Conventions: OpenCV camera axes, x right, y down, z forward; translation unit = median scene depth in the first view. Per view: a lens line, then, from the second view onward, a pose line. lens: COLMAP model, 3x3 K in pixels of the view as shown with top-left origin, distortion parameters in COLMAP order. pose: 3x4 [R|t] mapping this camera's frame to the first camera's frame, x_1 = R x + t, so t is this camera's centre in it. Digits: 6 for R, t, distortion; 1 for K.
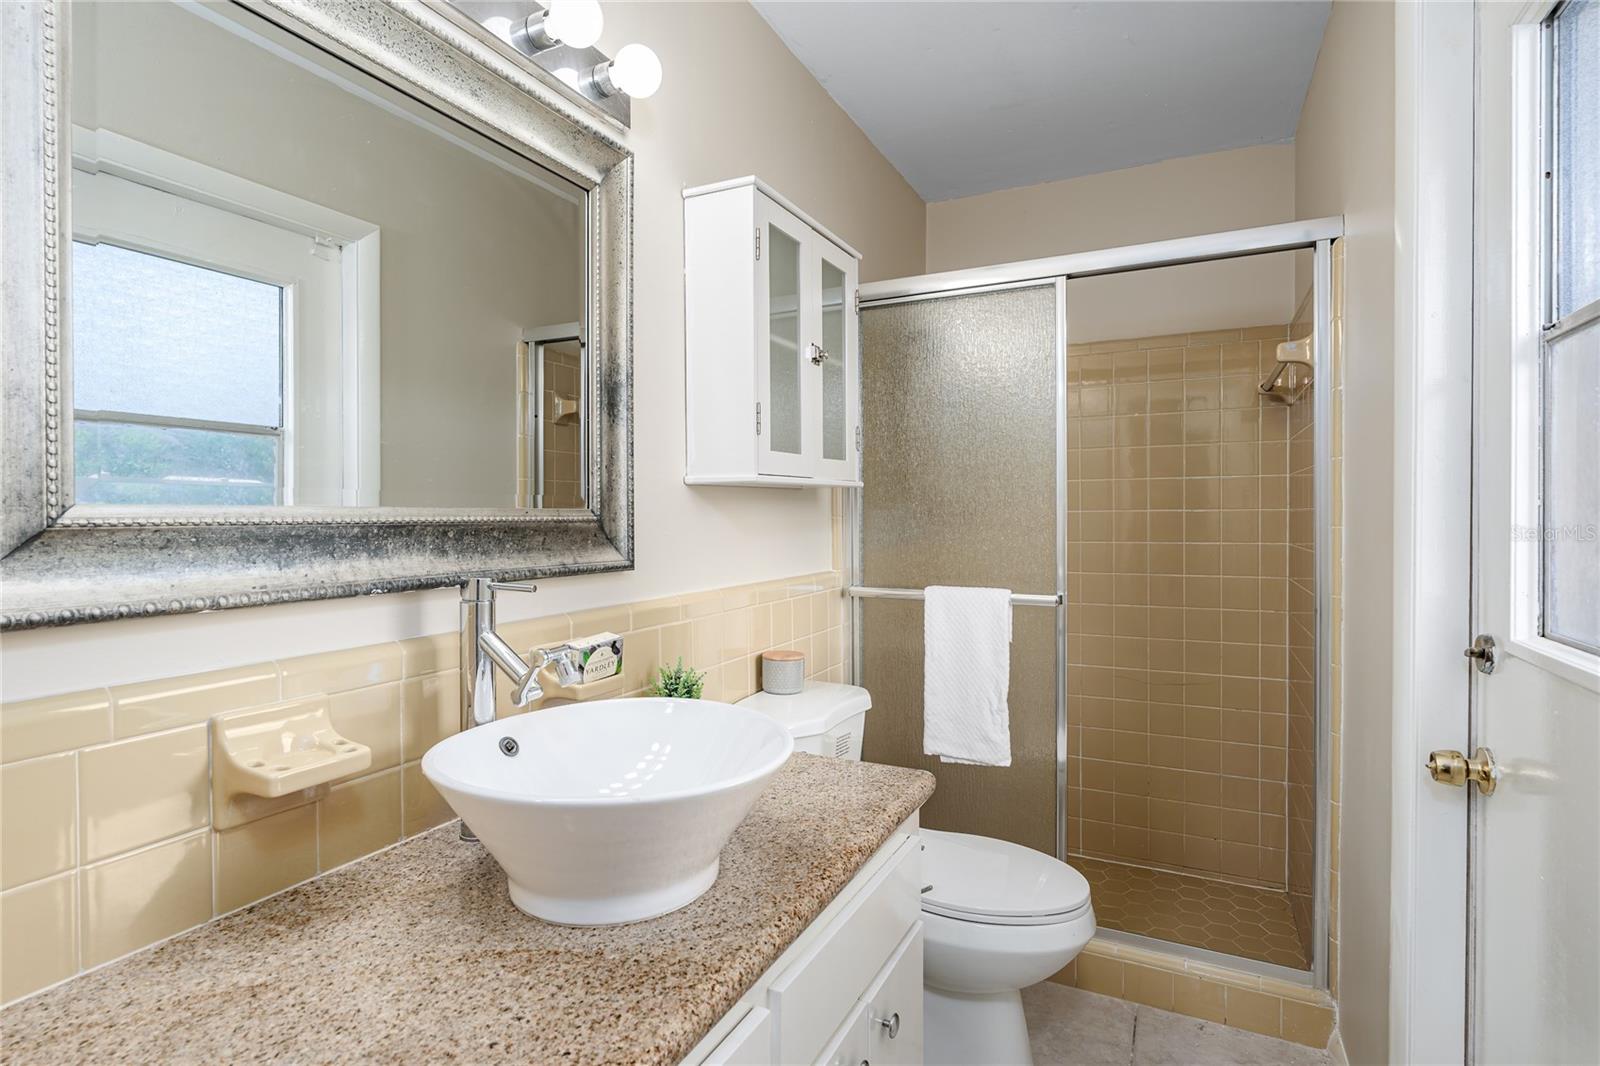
lens RADIAL K [[792.1, 0, 804.7], [0, 792.1, 525.3], [0, 0, 1]] dist [0.003172, 0.000390]
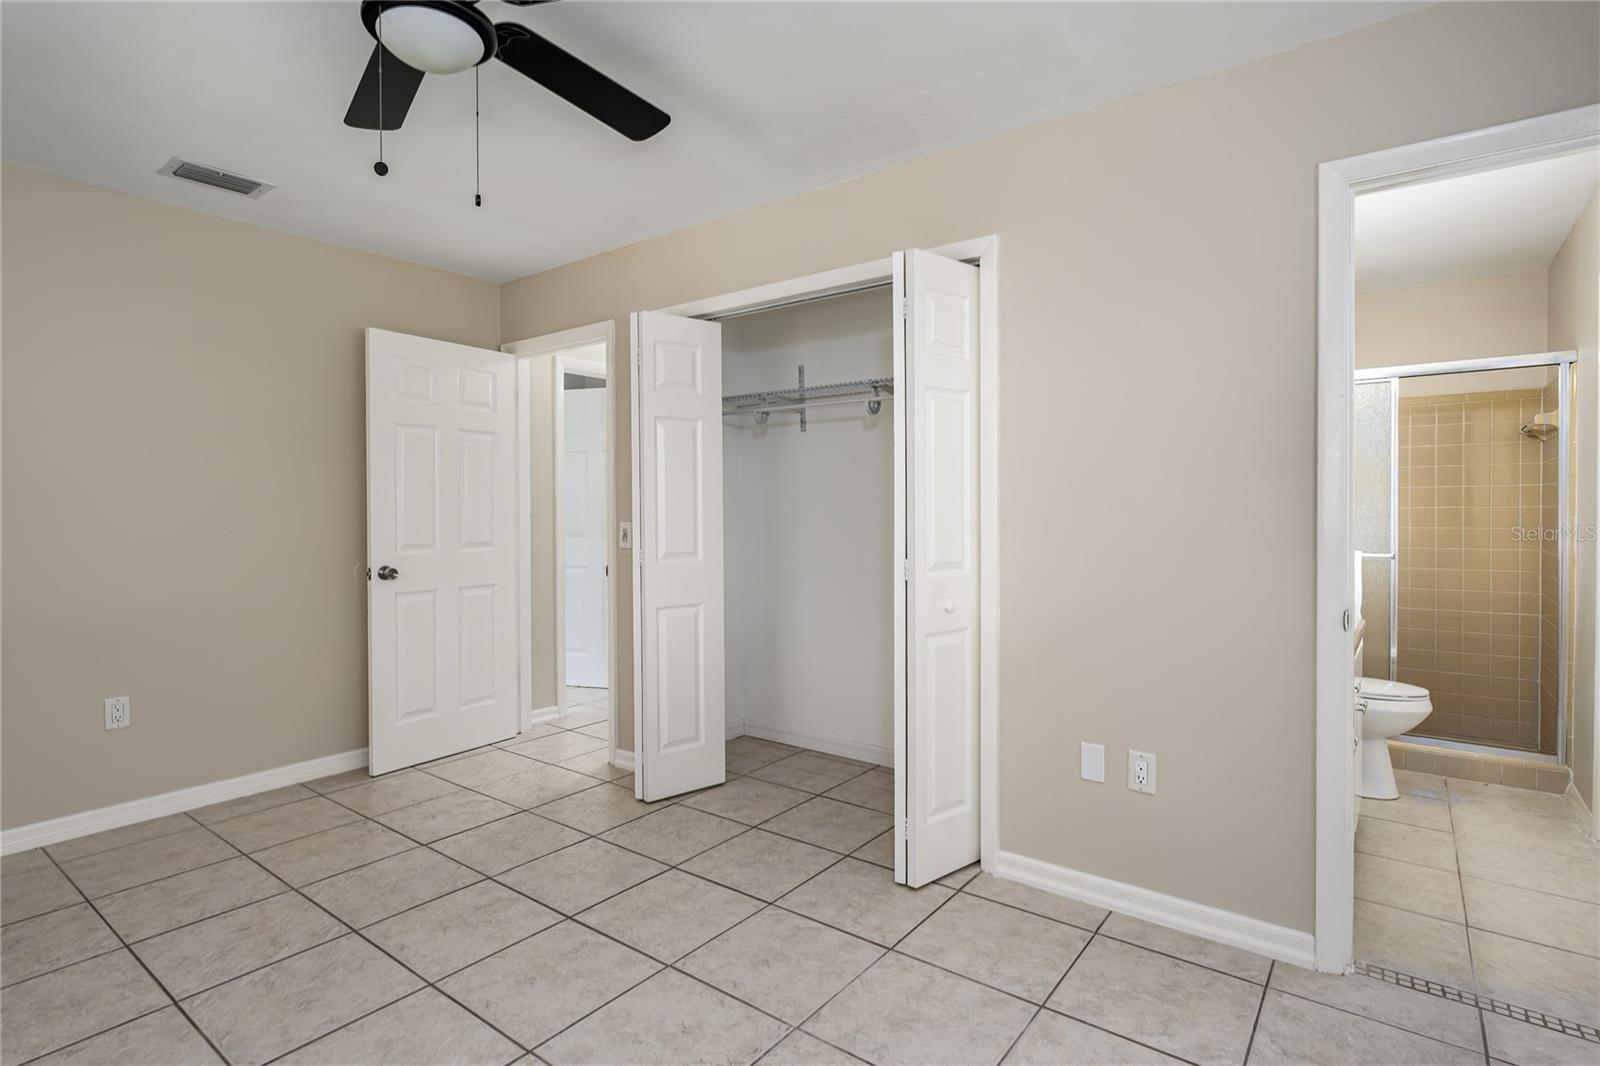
lens RADIAL K [[792.1, 0, 796.2], [0, 792.1, 530.0], [0, 0, 1]] dist [0.003172, 0.000390]
pose [[0.979023, -0.000427, -0.203751, -0.692321], [0.001215, 0.999992, 0.003745, 0.026190], [0.203748, -0.003914, 0.979015, -1.131475]]
